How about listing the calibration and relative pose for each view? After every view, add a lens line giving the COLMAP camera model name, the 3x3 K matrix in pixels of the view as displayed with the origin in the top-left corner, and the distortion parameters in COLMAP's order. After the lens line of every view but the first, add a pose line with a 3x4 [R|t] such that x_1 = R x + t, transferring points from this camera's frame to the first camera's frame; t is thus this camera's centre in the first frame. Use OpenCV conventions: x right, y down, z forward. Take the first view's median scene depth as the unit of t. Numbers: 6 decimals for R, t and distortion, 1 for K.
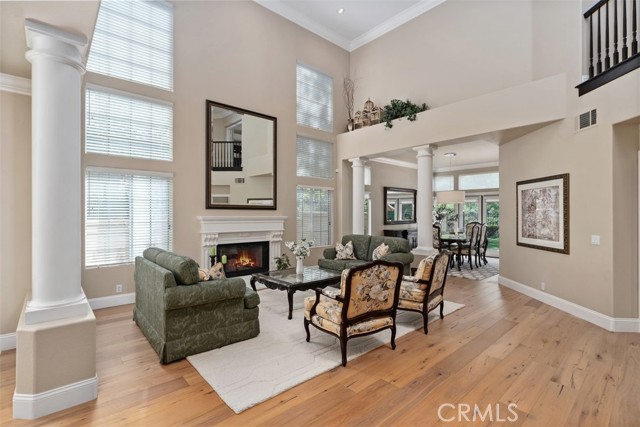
lens RADIAL K [[304.6, 0, 320.0], [0, 304.6, 213.5], [0, 0, 1]] dist [0.000859, 0.000173]
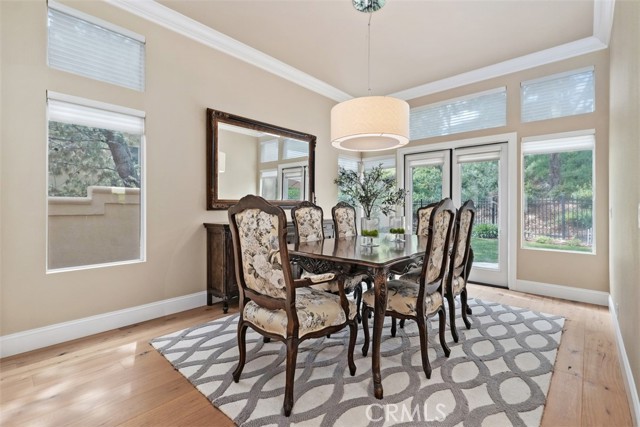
lens RADIAL K [[289.9, 0, 320.0], [0, 289.9, 213.5], [0, 0, 1]] dist [0.016498, -0.000356]
pose [[0.995298, -0.001528, 0.096844, 0.494673], [-0.000722, 0.999731, 0.023195, 0.053194], [-0.096853, -0.023156, 0.995029, 0.986961]]
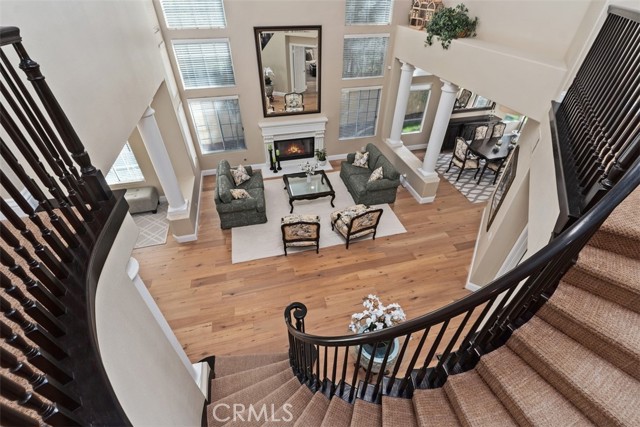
lens RADIAL K [[289.9, 0, 320.0], [0, 289.9, 213.5], [0, 0, 1]] dist [0.016498, -0.000356]
pose [[0.886519, 0.292858, -0.358215, 0.455538], [-0.001634, 0.776175, 0.630515, -0.499509], [0.462689, -0.558379, 0.688573, -0.071654]]
